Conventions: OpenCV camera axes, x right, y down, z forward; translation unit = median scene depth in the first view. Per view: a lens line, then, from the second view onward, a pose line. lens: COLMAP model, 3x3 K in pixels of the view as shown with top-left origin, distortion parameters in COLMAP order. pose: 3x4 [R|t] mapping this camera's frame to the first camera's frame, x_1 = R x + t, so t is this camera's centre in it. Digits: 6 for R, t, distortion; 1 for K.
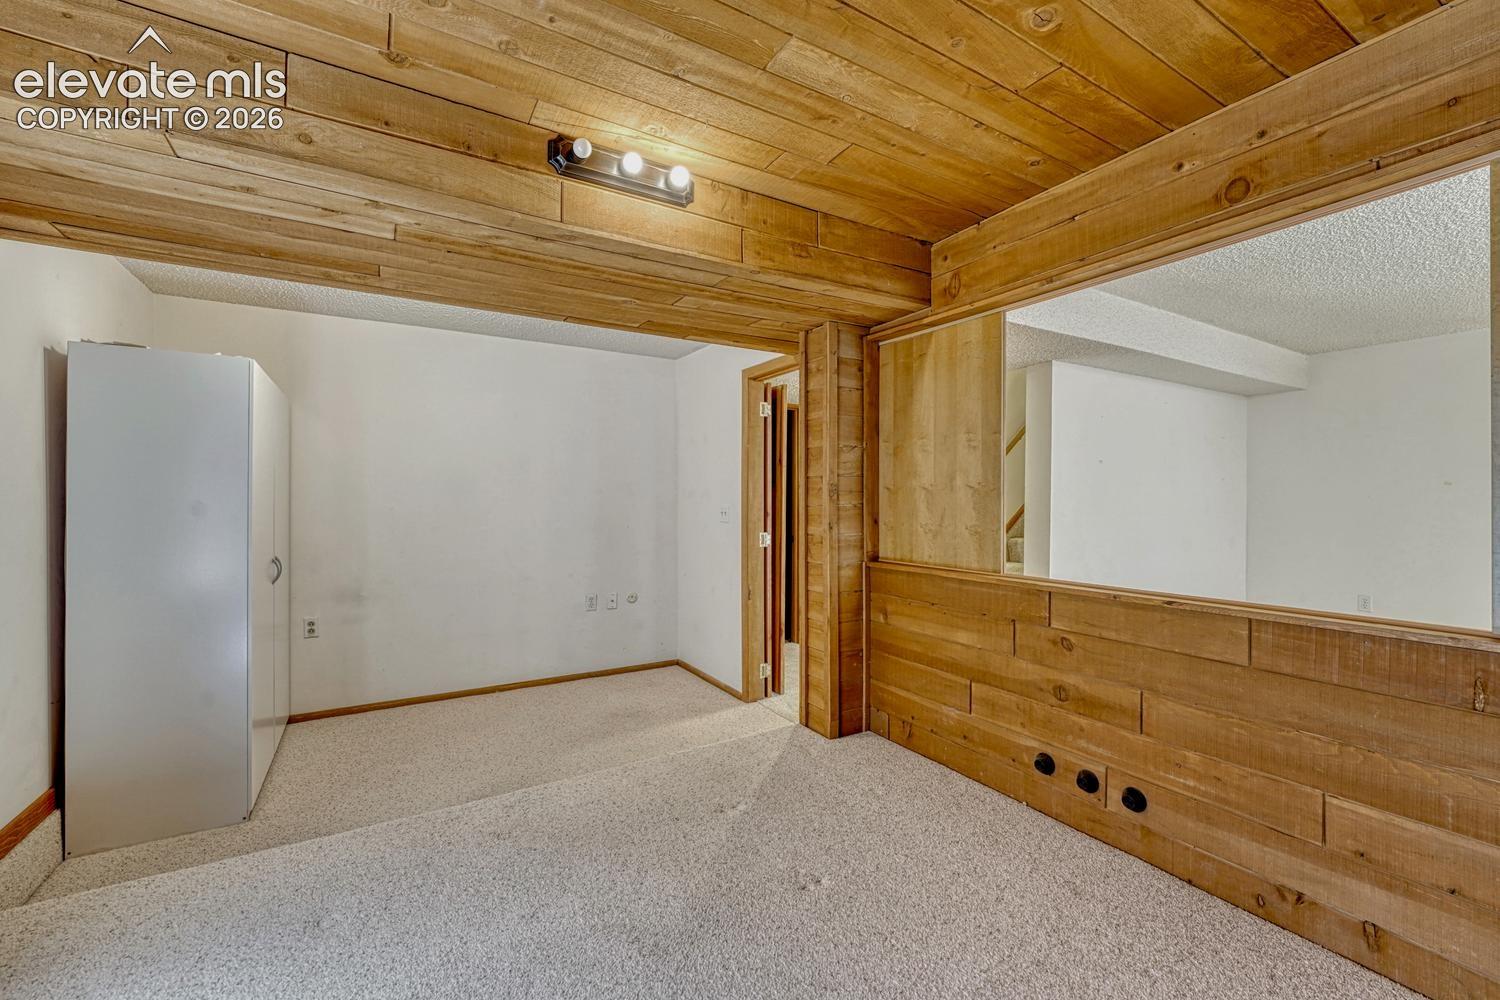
lens RADIAL K [[618.1, 0, 752.1], [0, 618.1, 499.1], [0, 0, 1]] dist [-0.005331, -0.000838]
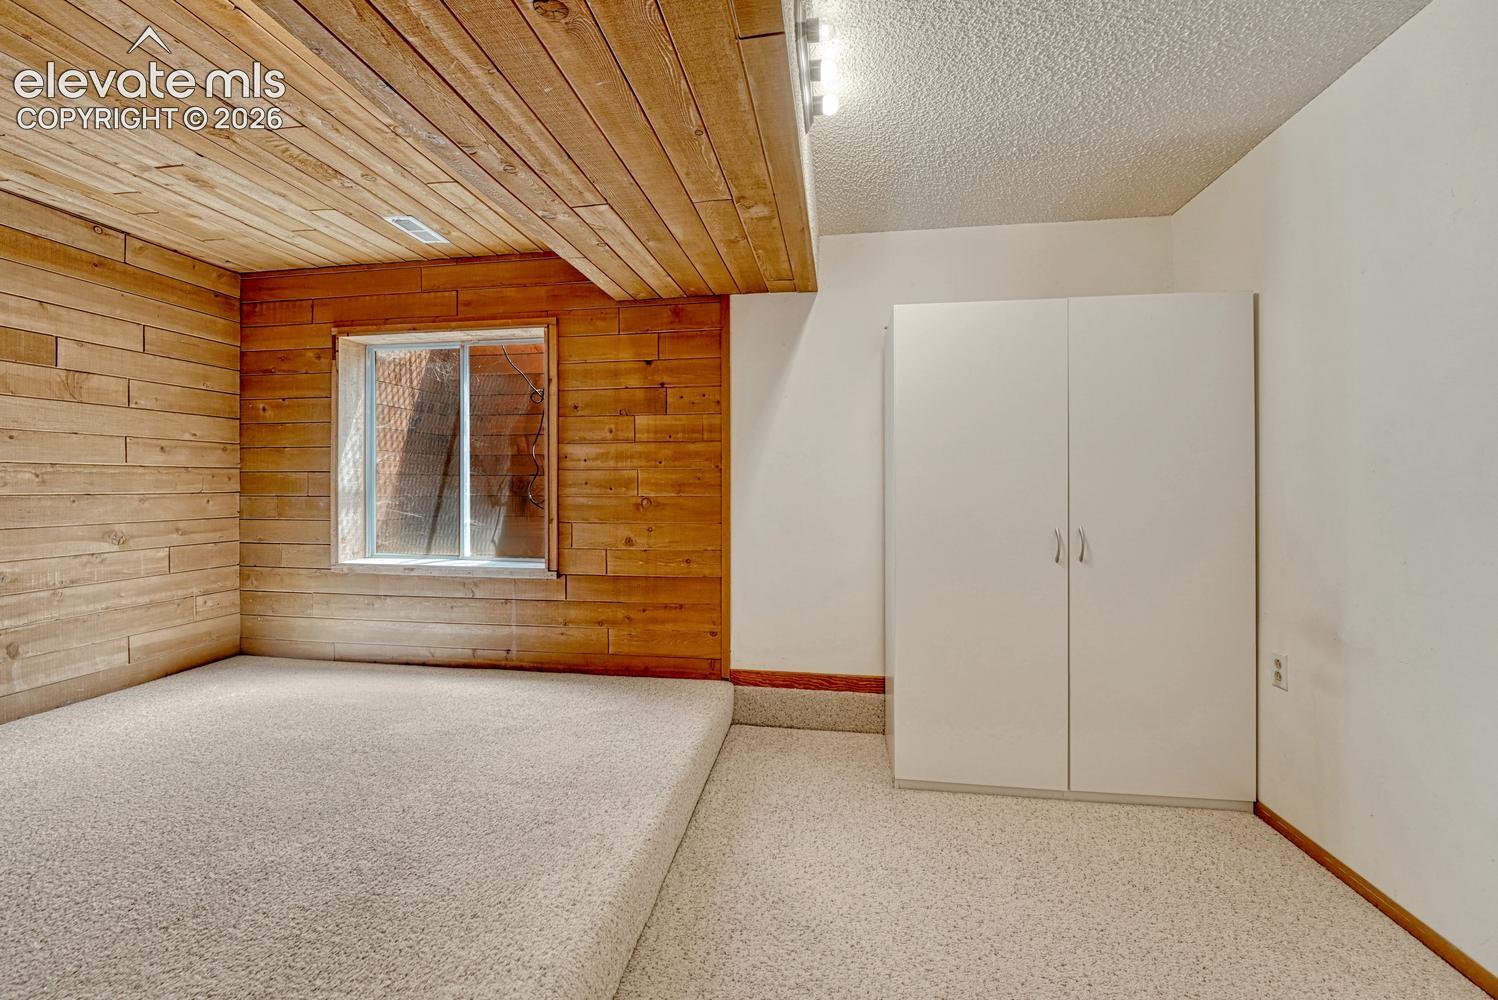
lens RADIAL K [[617.2, 0, 742.8], [0, 617.2, 487.7], [0, 0, 1]] dist [-0.005331, -0.000838]
pose [[-0.656928, -0.002868, -0.753948, 0.061214], [-0.000508, 0.999994, -0.003361, 0.058434], [0.753953, -0.001825, -0.656926, 1.427964]]
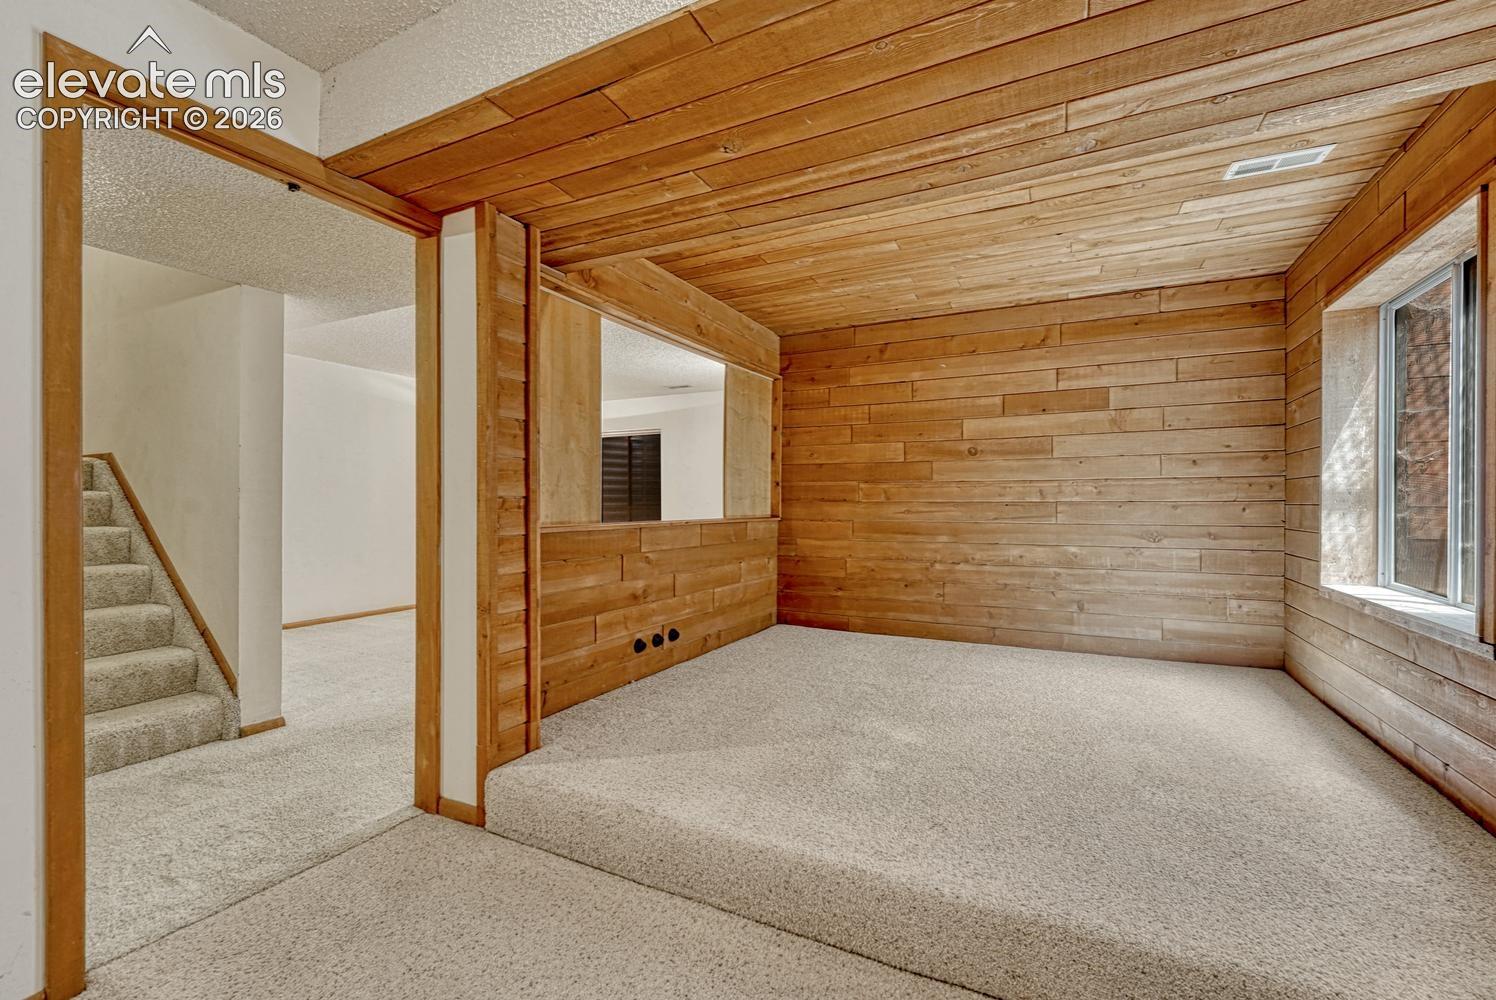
lens RADIAL K [[616.4, 0, 748.8], [0, 616.4, 505.5], [0, 0, 1]] dist [-0.005331, -0.000838]
pose [[-0.516426, -0.009752, 0.856276, -0.795686], [-0.005425, 0.999952, 0.008116, 0.070409], [-0.856315, -0.000454, -0.516454, 1.333511]]
